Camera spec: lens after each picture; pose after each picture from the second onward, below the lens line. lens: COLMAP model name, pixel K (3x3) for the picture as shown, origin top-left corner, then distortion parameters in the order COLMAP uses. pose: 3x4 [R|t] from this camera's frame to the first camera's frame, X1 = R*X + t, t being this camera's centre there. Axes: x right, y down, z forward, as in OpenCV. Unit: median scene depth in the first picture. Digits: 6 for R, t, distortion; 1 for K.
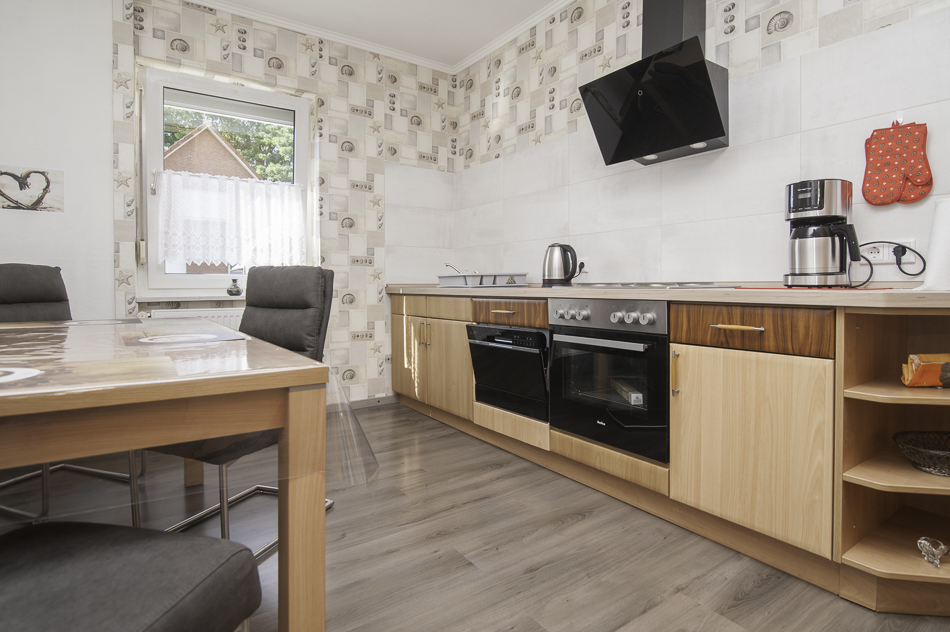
lens RADIAL K [[504.6, 0, 462.9], [0, 504.6, 289.6], [0, 0, 1]] dist [-0.013333, 0.000103]
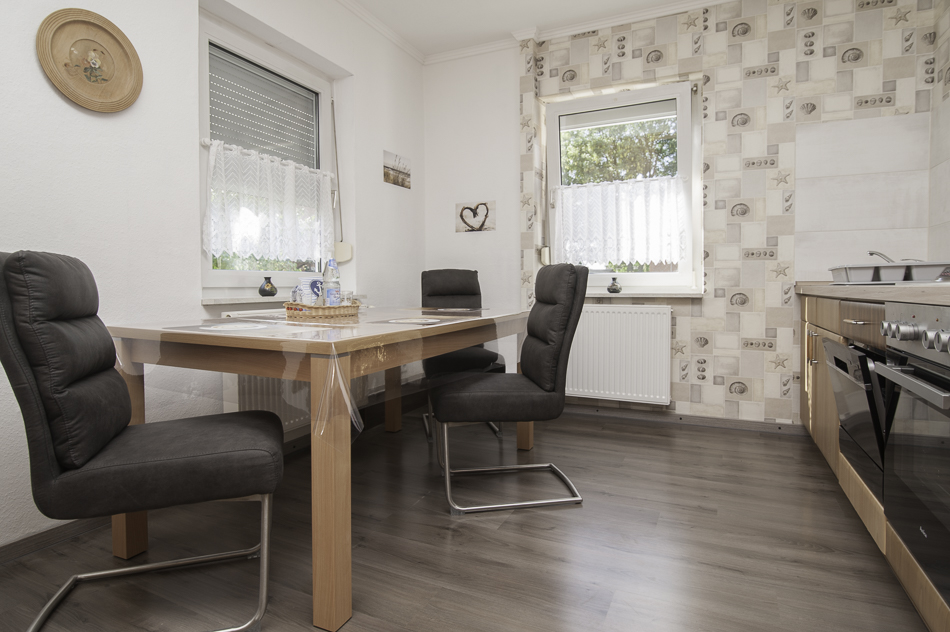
lens RADIAL K [[512.8, 0, 473.1], [0, 512.8, 296.3], [0, 0, 1]] dist [-0.011968, 0.000192]
pose [[0.508464, 0.017269, -0.860910, 0.298173], [-0.006365, 0.999847, 0.016297, 0.002521], [0.861060, -0.002806, 0.508496, 0.180367]]
